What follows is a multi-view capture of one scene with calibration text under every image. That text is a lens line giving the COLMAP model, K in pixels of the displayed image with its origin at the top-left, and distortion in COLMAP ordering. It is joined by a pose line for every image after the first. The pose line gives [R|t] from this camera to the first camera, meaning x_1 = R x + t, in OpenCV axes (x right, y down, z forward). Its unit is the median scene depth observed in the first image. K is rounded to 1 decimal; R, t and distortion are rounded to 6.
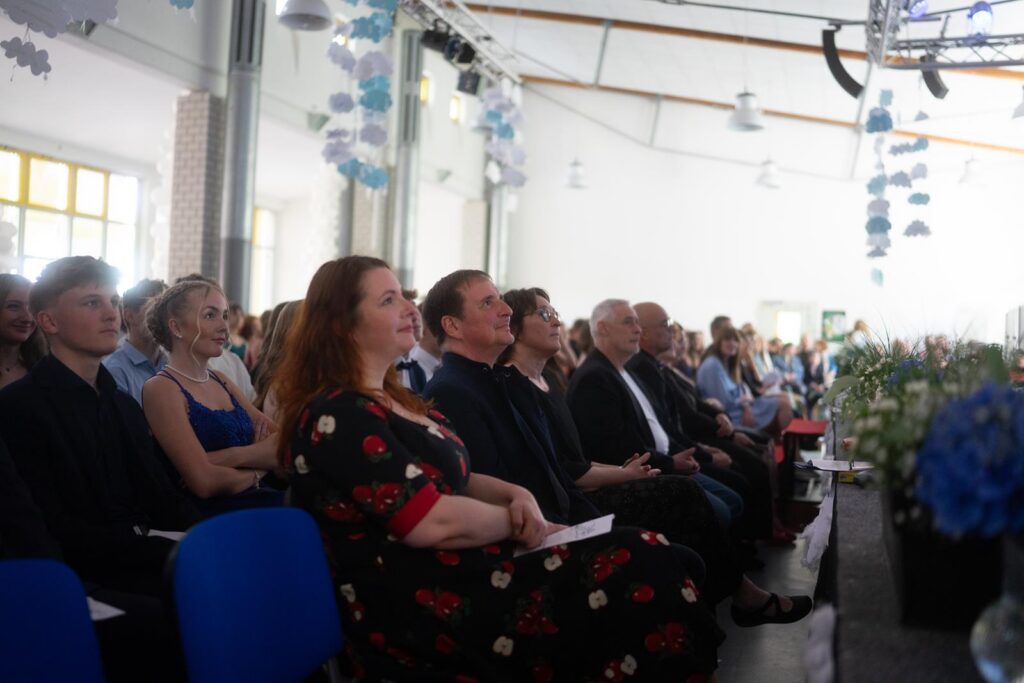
lens RADIAL K [[972.9, 0, 512.0], [0, 972.9, 341.5], [0, 0, 1]] dist [-0.197818, 0.229198]
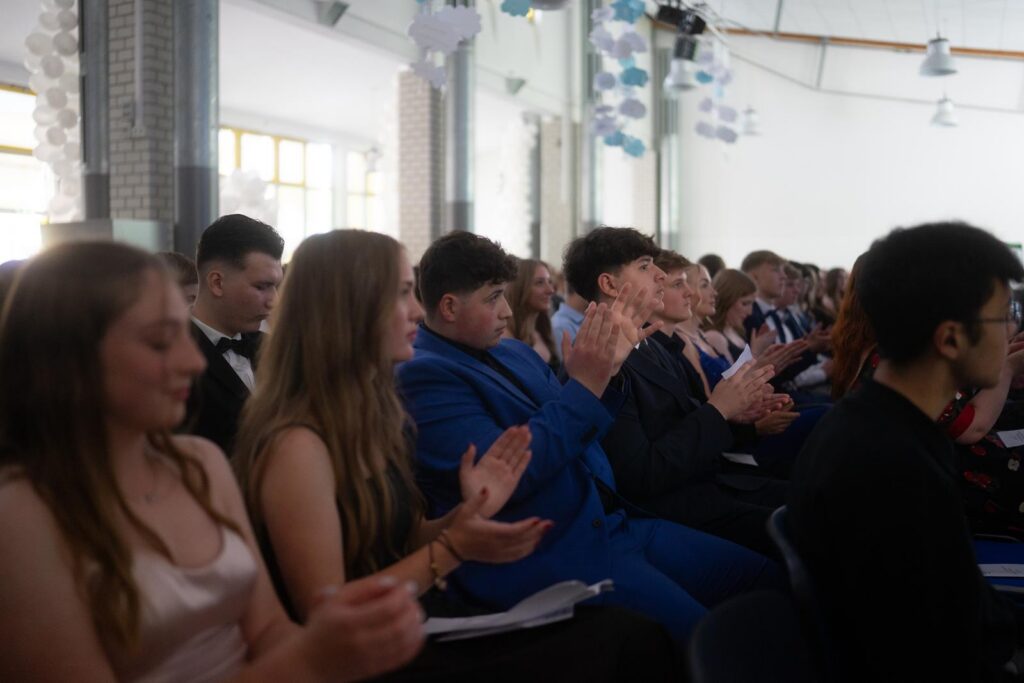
lens RADIAL K [[972.9, 0, 512.0], [0, 972.9, 341.5], [0, 0, 1]] dist [-0.197818, 0.229198]
pose [[0.990877, -0.031059, -0.131143, -0.089084], [0.038636, 0.997704, 0.055632, -0.008304], [0.129114, -0.060191, 0.989801, -0.079793]]
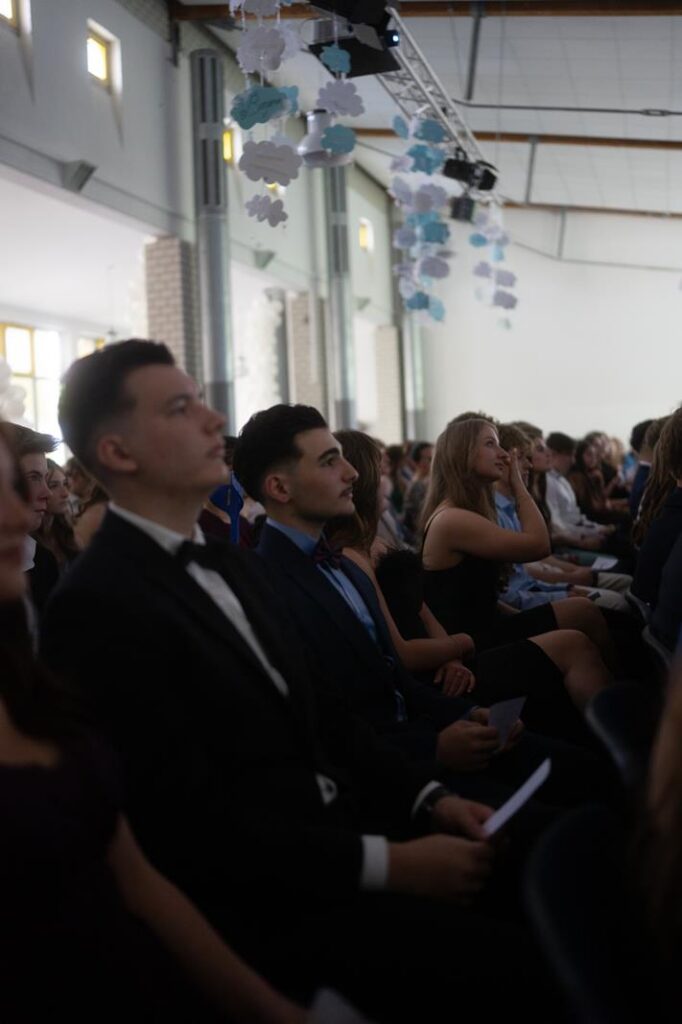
lens RADIAL K [[972.9, 0, 341.0], [0, 972.9, 512.0], [0, 0, 1]] dist [-0.197818, 0.229198]
pose [[0.996482, -0.082719, -0.013426, -0.153149], [0.083256, 0.995458, 0.046179, -0.008204], [0.009545, -0.047135, 0.998843, -0.012958]]
